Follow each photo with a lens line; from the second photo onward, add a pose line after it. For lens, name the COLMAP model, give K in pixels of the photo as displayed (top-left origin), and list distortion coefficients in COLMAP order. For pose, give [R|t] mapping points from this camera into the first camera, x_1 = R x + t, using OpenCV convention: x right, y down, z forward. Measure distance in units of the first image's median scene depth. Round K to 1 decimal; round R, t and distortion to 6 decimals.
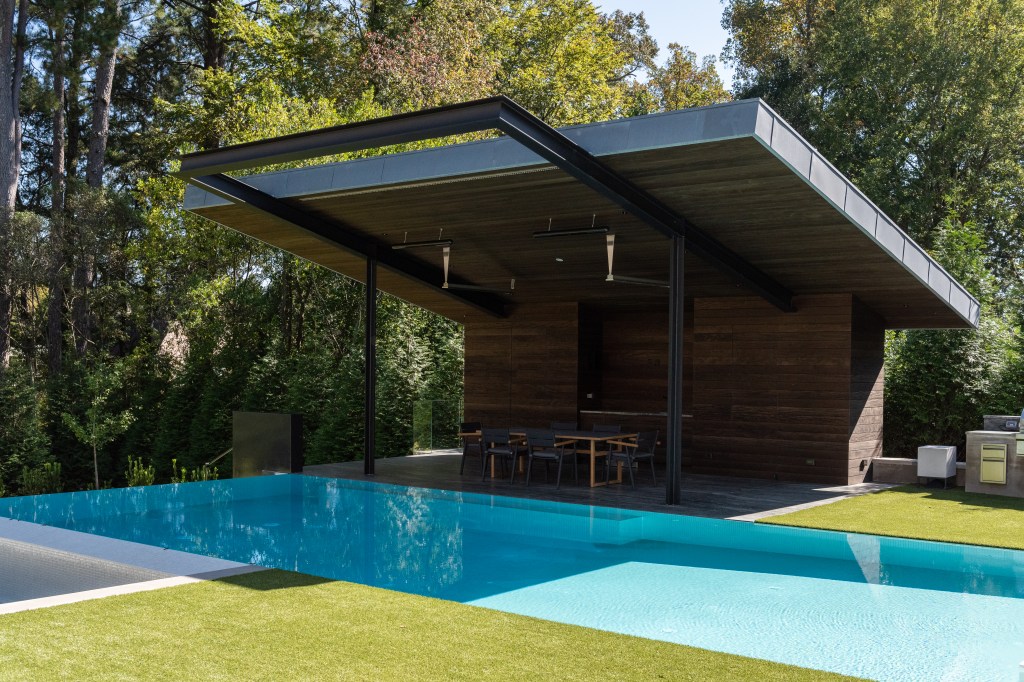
lens RADIAL K [[1151.2, 0, 512.2], [0, 1151.2, 418.9], [0, 0, 1]] dist [-0.016276, -0.004408]
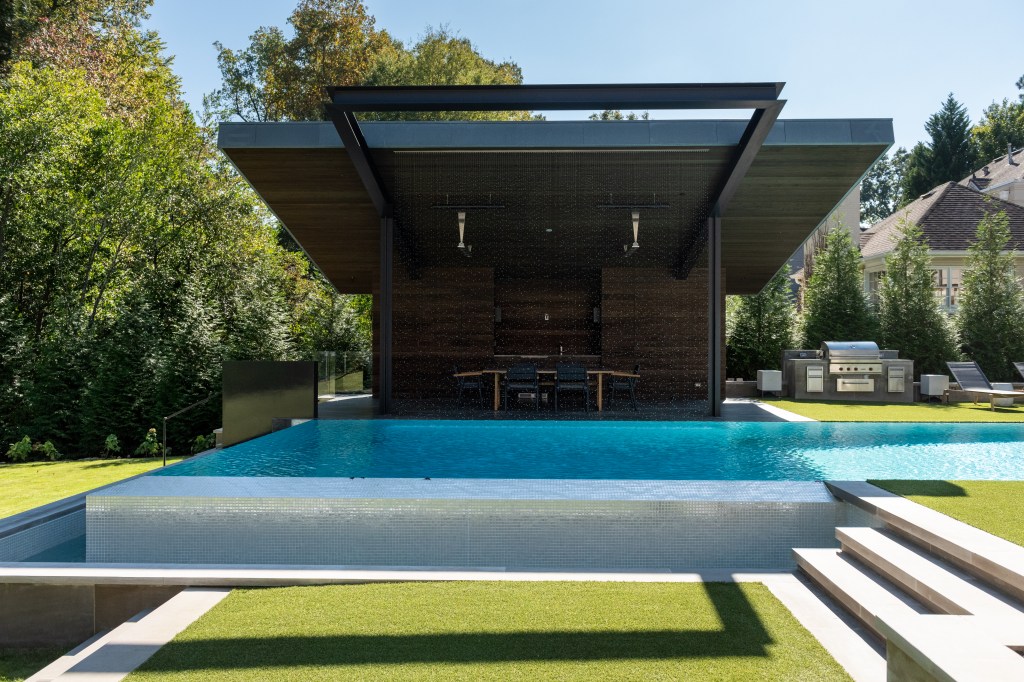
lens RADIAL K [[755.8, 0, 512.0], [0, 755.8, 341.0], [0, 0, 1]] dist [0.000538, -0.001474]
pose [[0.774194, -0.016528, 0.632733, -0.302403], [0.037011, 0.999131, -0.019187, -0.004951], [-0.631865, 0.038273, 0.774133, 0.248861]]
